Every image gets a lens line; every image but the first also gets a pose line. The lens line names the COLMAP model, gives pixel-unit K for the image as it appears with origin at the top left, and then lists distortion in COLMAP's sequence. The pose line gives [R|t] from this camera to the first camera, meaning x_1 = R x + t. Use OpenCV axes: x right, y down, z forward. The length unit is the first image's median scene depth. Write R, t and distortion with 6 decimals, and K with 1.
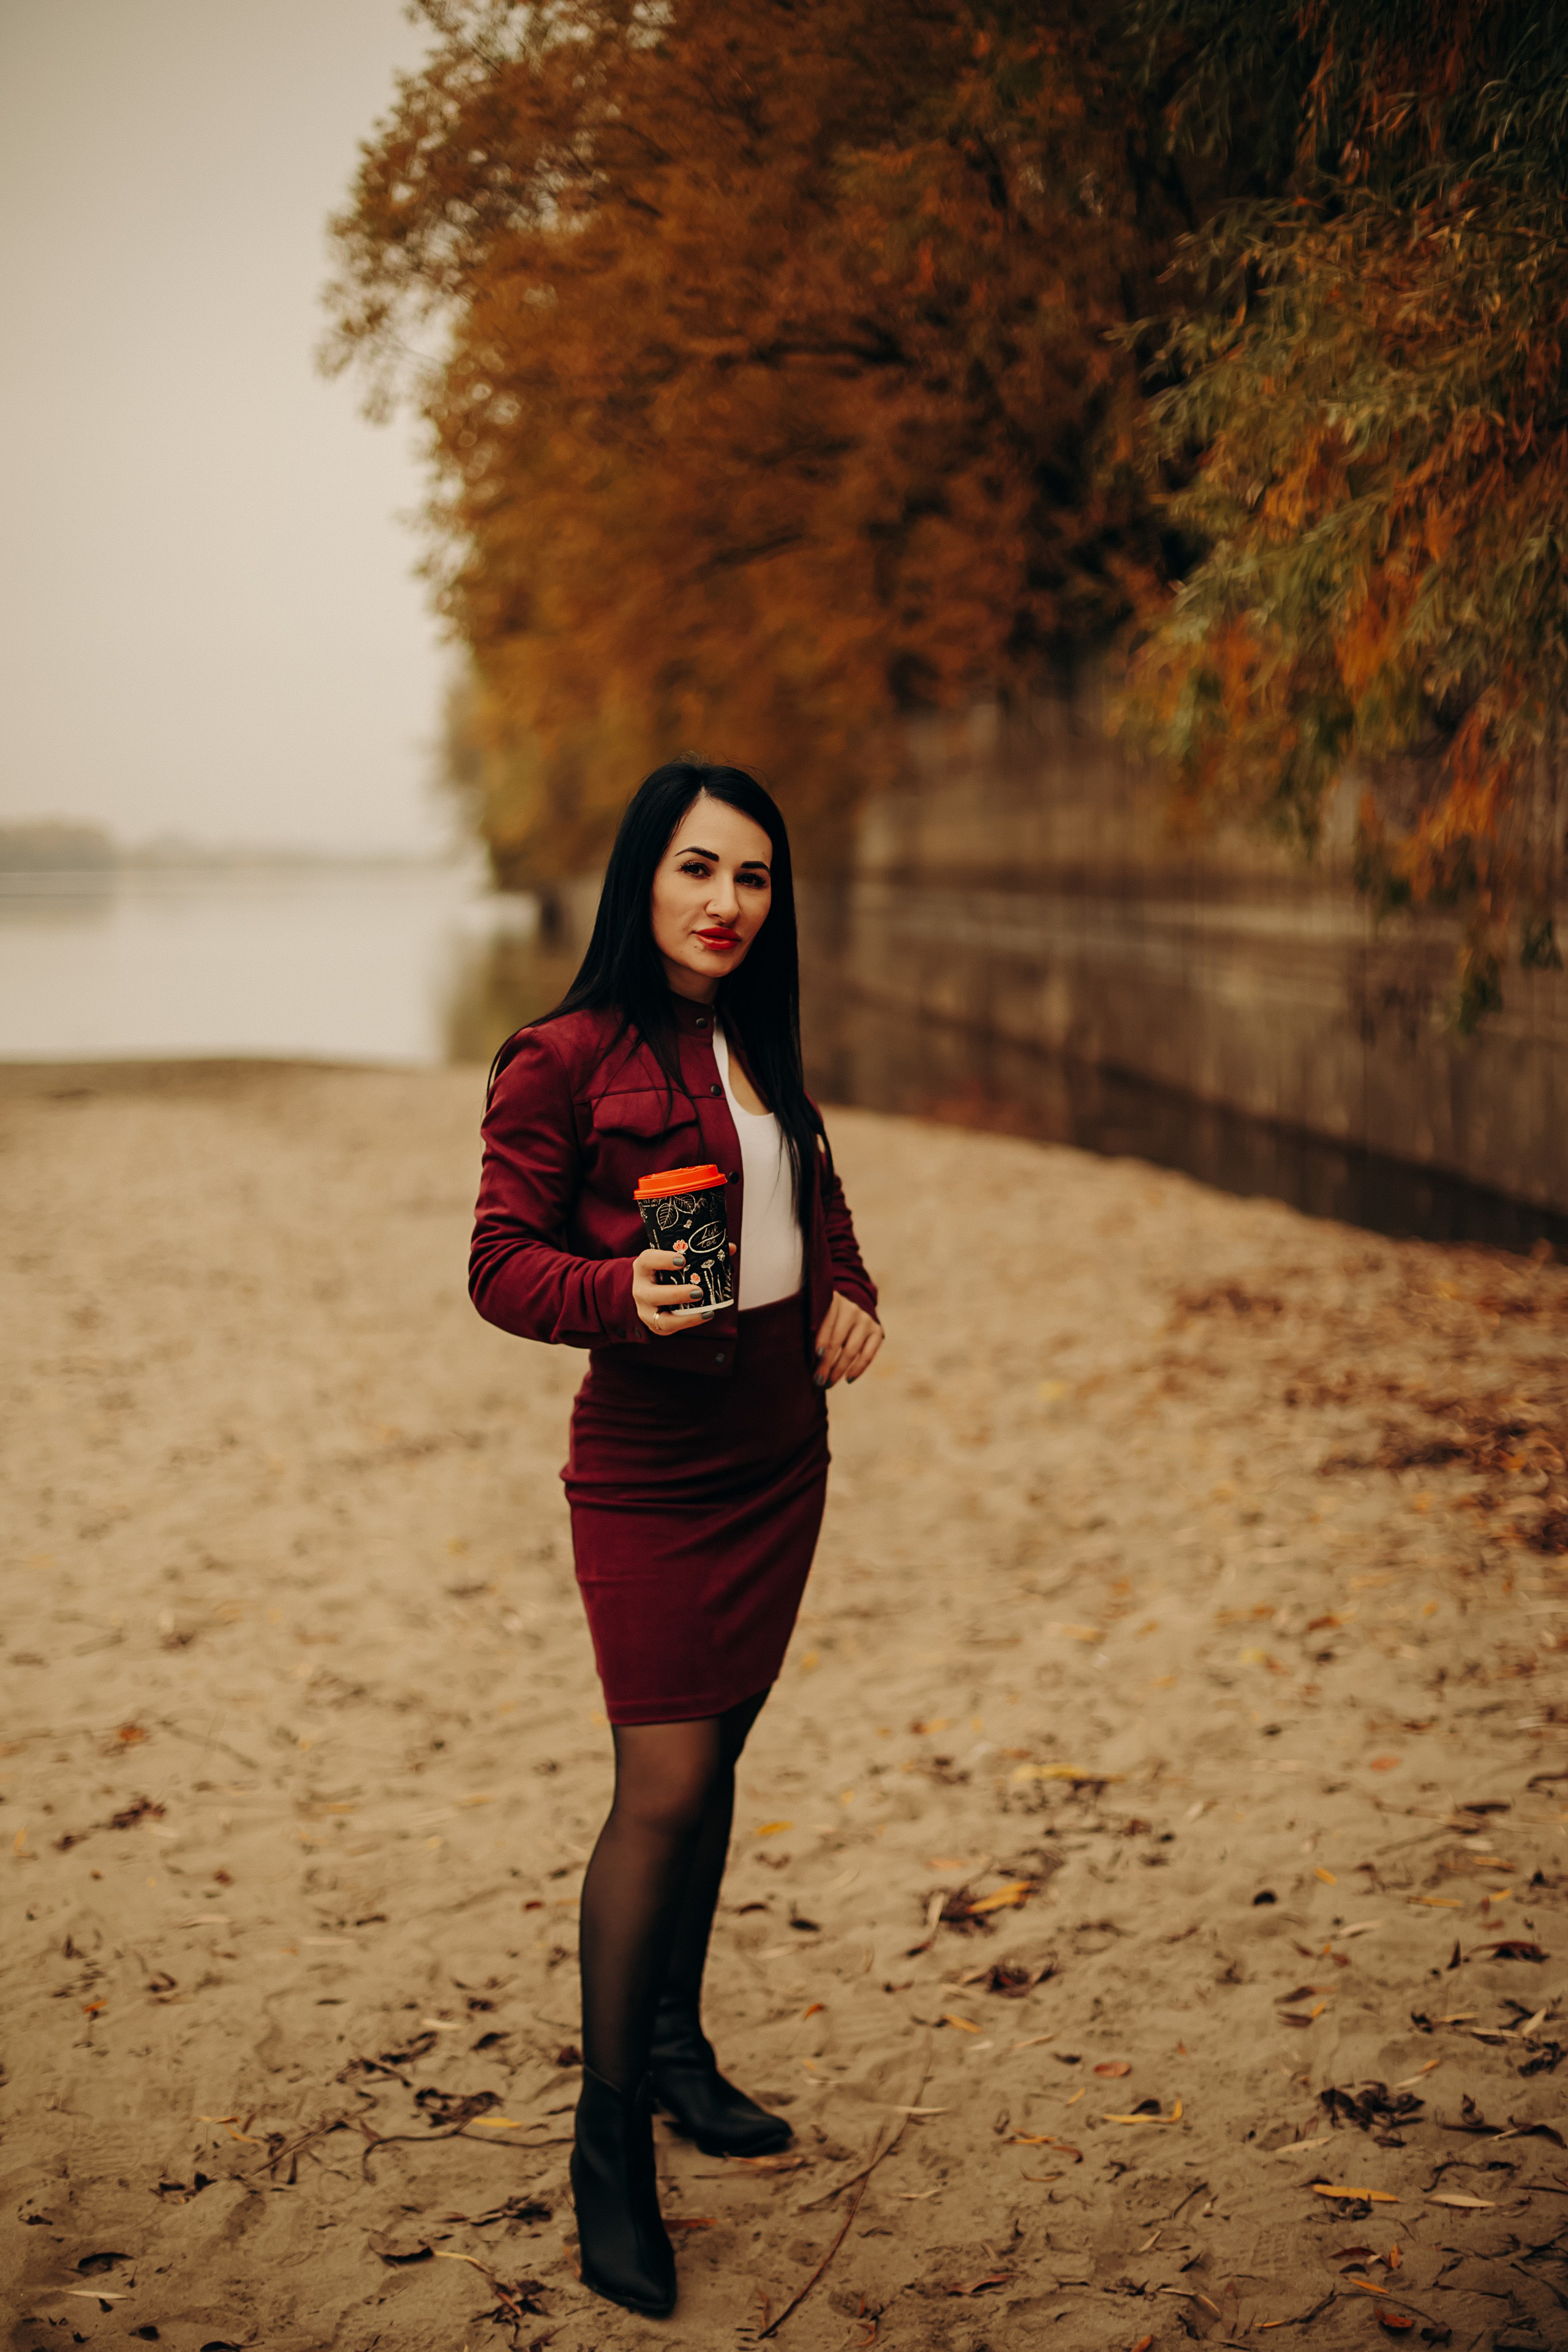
lens RADIAL K [[3354.6, 0, 784.0], [0, 3354.6, 1176.0], [0, 0, 1]] dist [-0.136141, 0.047639]
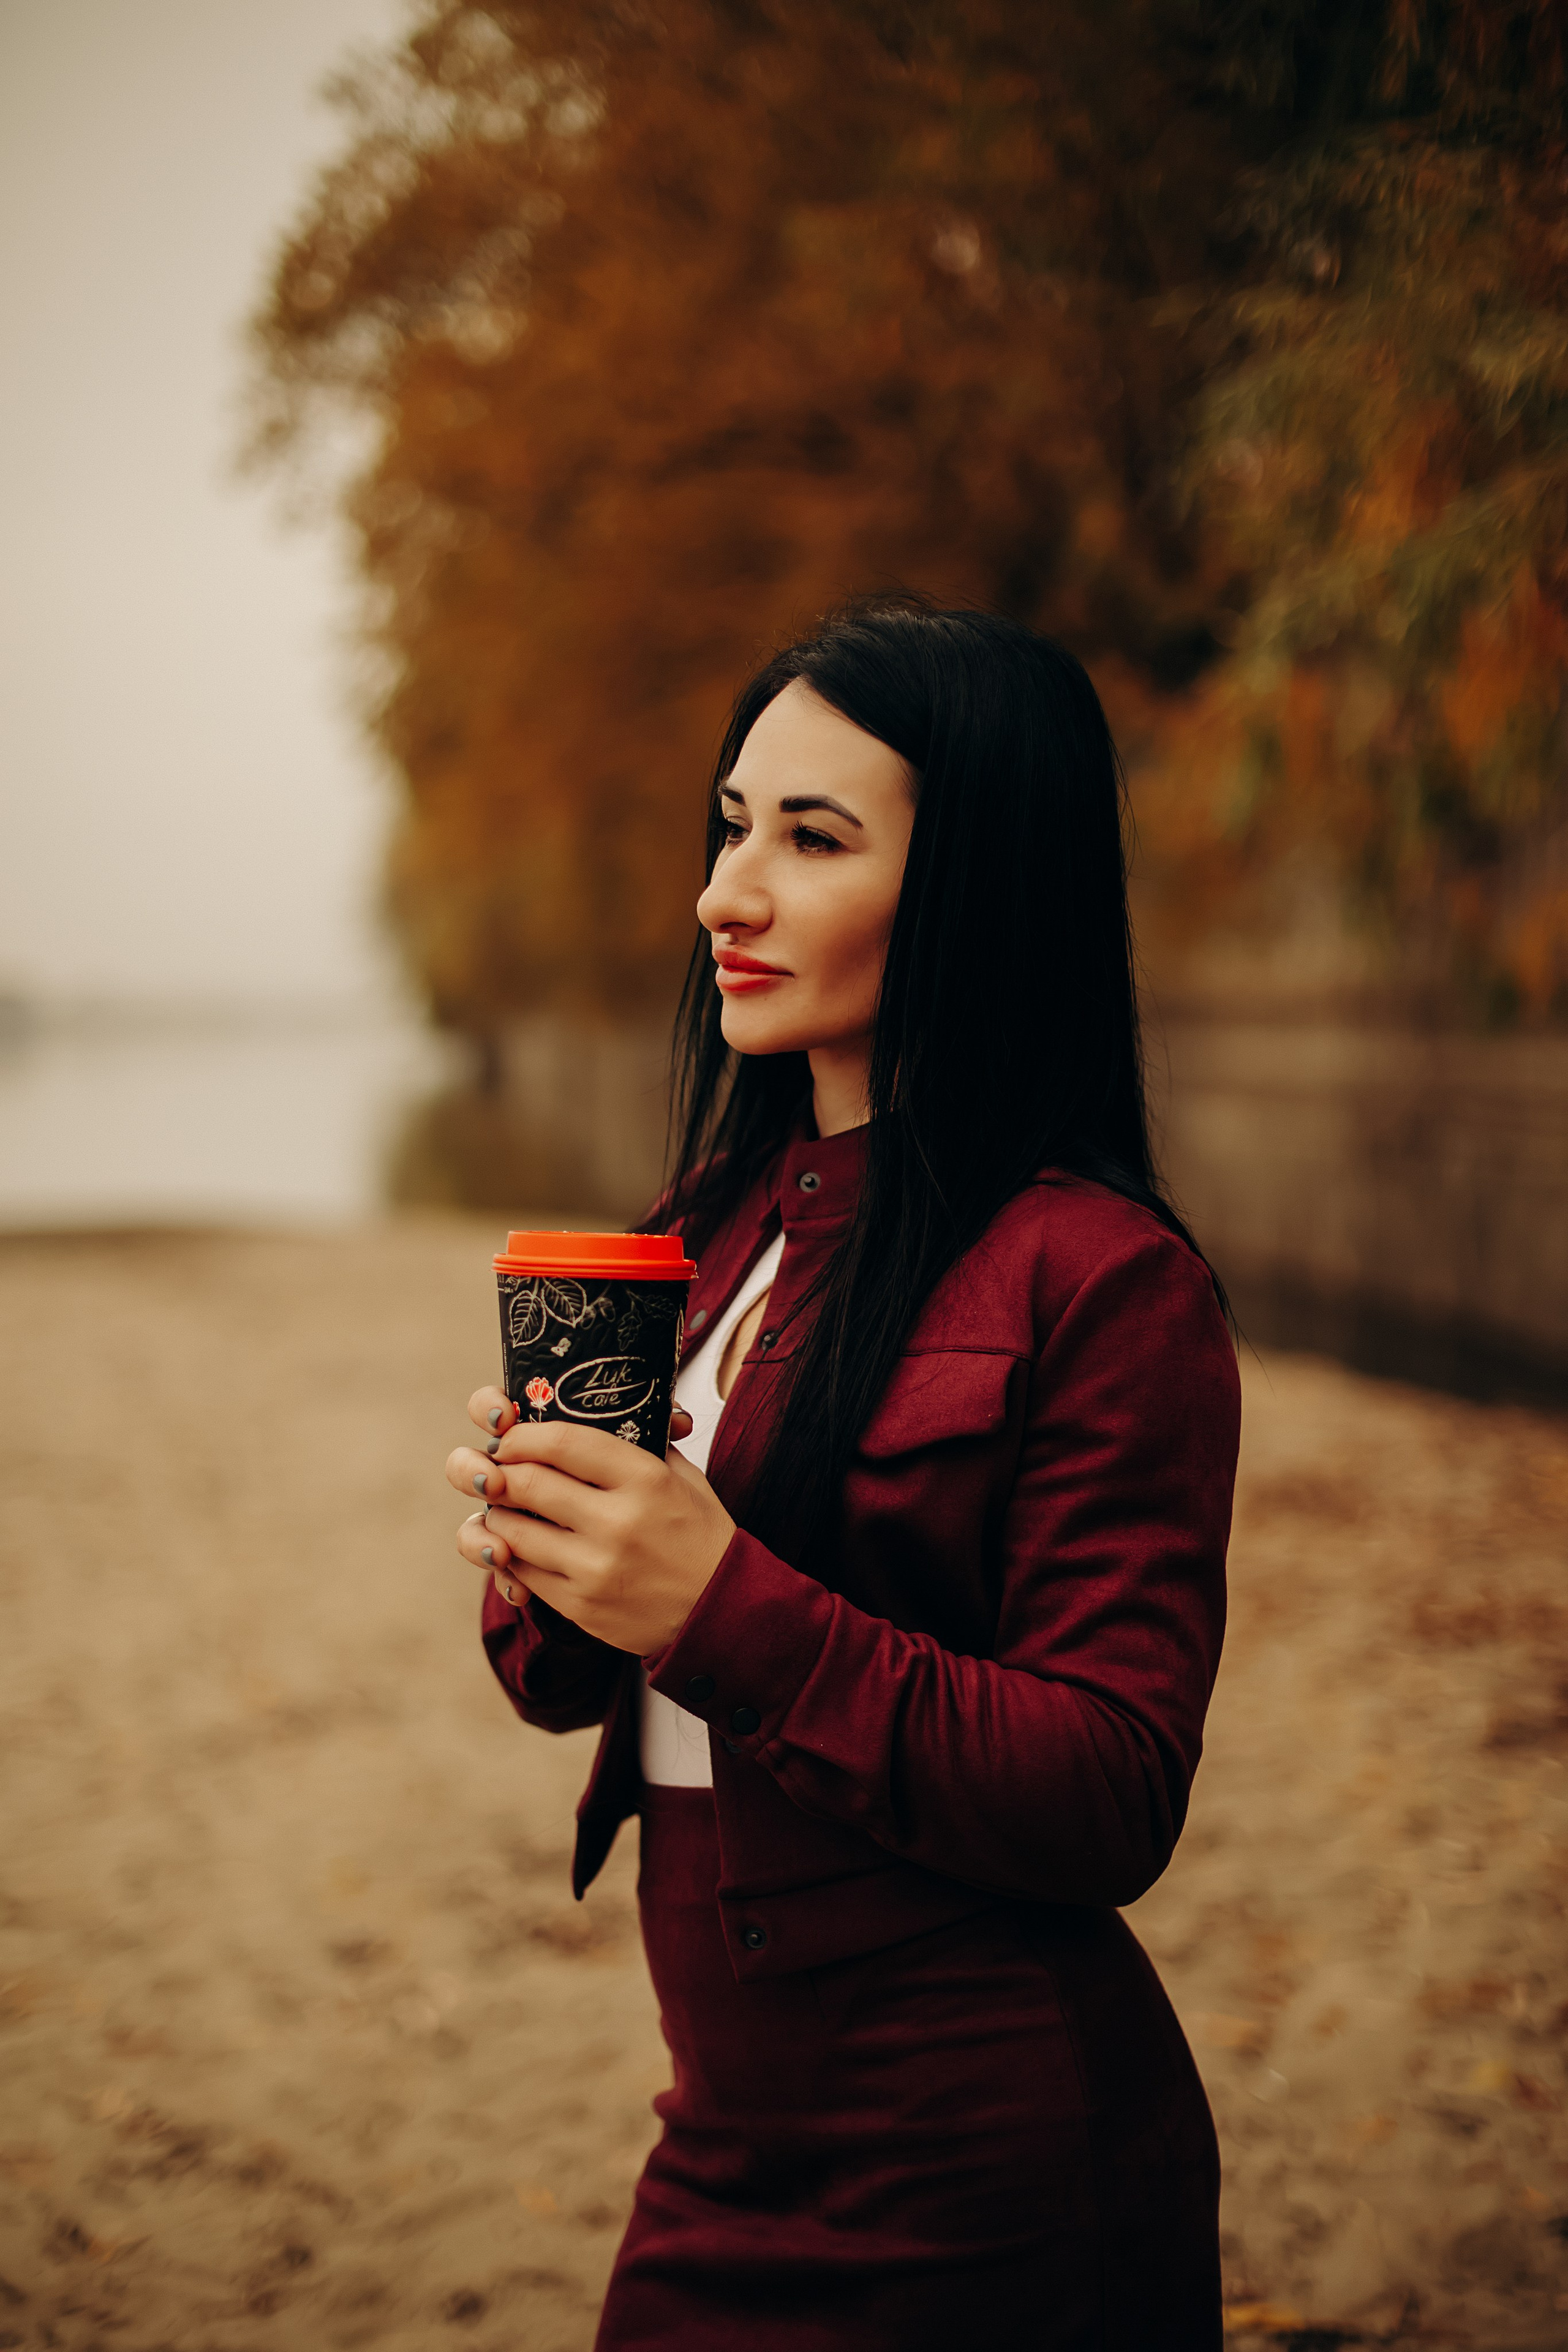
lens RADIAL K [[3409.5, 0, 784.0], [0, 3409.5, 1176.0], [0, 0, 1]] dist [-0.157141, 0.156365]
pose [[0.999765, -0.012701, 0.017558, -0.009486], [0.013463, 0.998942, -0.043967, -0.007736], [-0.016981, 0.044193, 0.998879, 0.190011]]
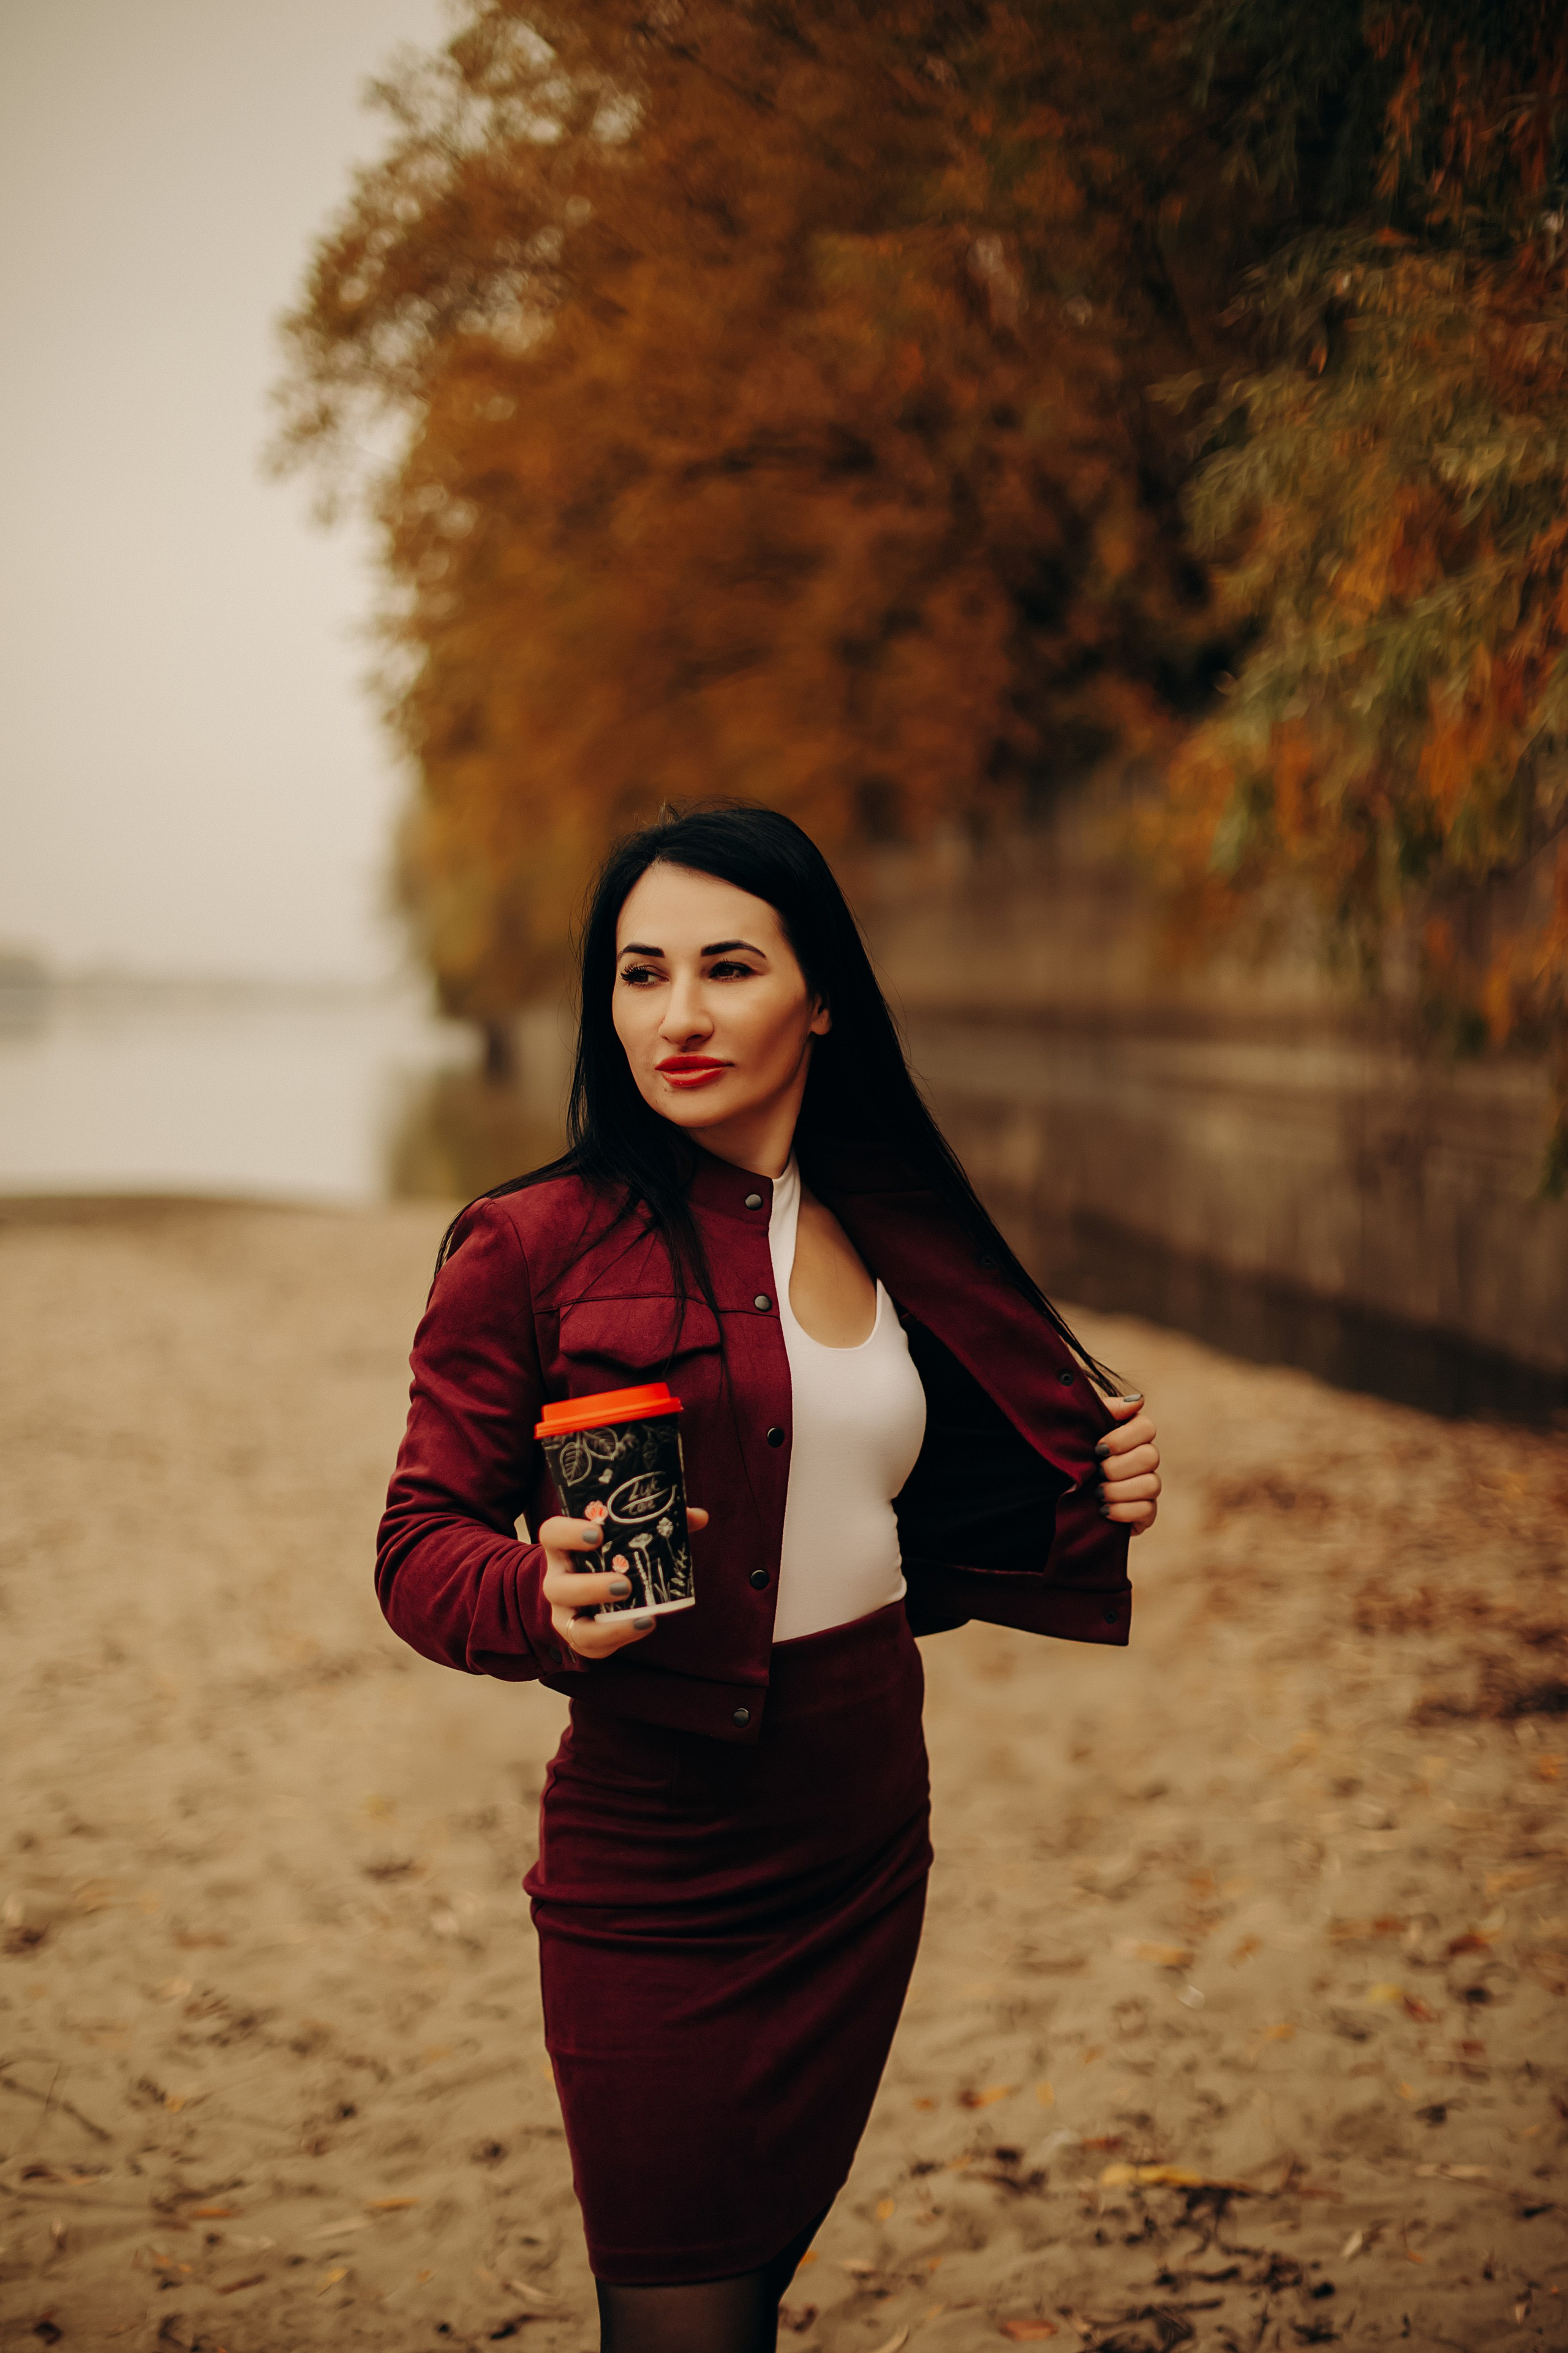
lens RADIAL K [[3410.6, 0, 784.0], [0, 3410.6, 1176.5], [0, 0, 1]] dist [-0.157141, 0.156365]
pose [[0.999751, 0.015747, 0.015819, -0.010688], [-0.015082, 0.999031, -0.041343, -0.008487], [-0.016454, 0.041095, 0.999020, 0.124895]]
